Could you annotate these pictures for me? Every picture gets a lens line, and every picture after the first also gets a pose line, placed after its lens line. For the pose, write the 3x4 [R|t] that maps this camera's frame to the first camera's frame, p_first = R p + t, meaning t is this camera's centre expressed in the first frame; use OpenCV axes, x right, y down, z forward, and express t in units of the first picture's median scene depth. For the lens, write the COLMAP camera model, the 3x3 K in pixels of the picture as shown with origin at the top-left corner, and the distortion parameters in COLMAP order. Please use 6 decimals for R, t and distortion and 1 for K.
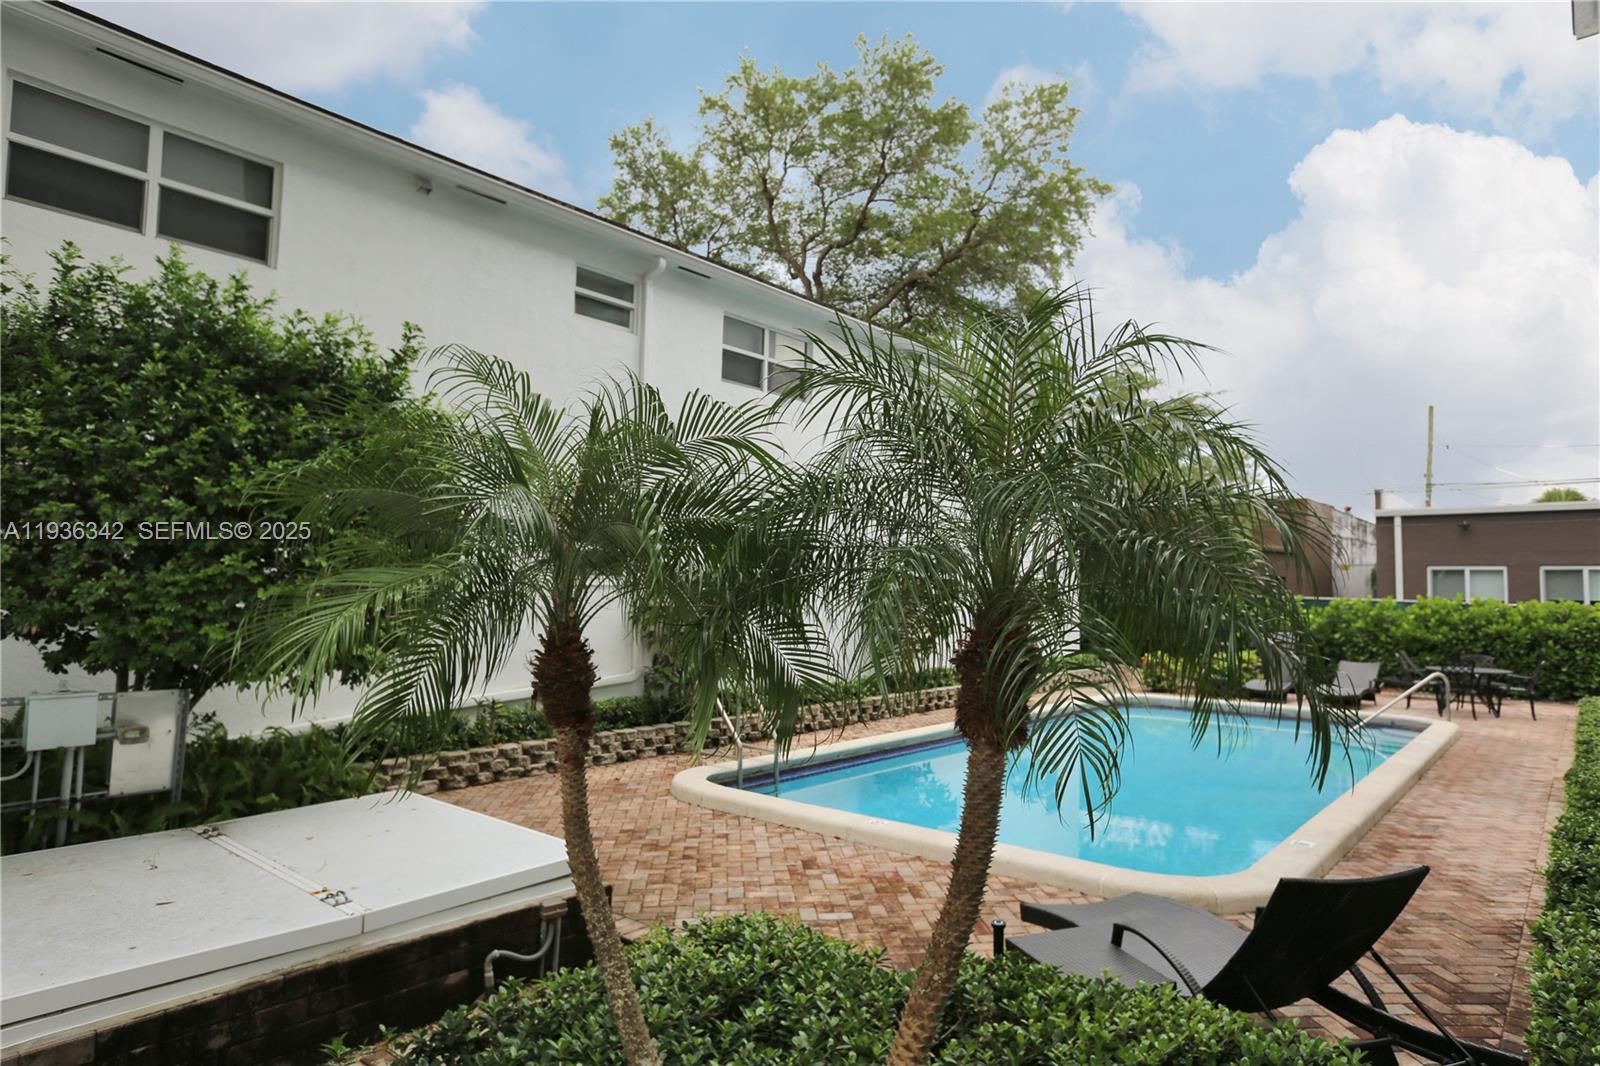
lens RADIAL K [[946.4, 0, 797.9], [0, 946.4, 529.9], [0, 0, 1]] dist [-0.007583, 0.003888]
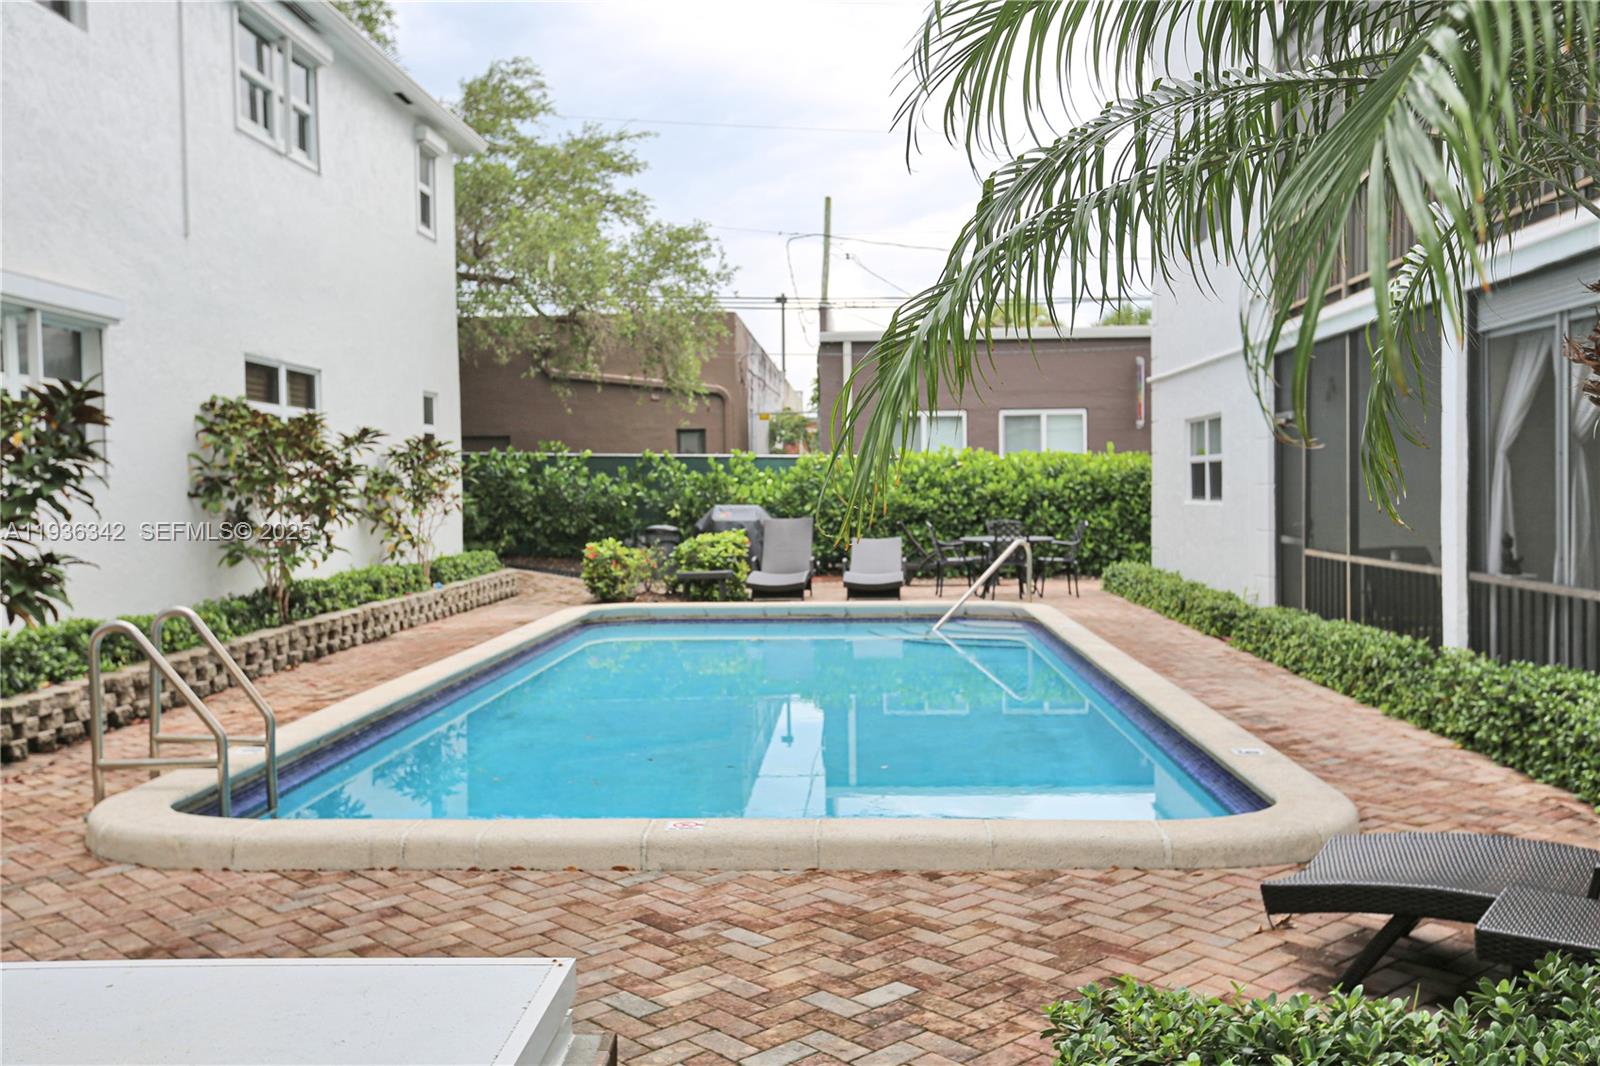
lens RADIAL K [[1532.7, 0, 801.8], [0, 1532.7, 531.2], [0, 0, 1]] dist [-0.000593, 0.000000]
pose [[0.788083, -0.044340, 0.613969, -0.176030], [-0.015025, 0.995720, 0.091196, 0.036947], [-0.615385, -0.081095, 0.784044, 0.159187]]
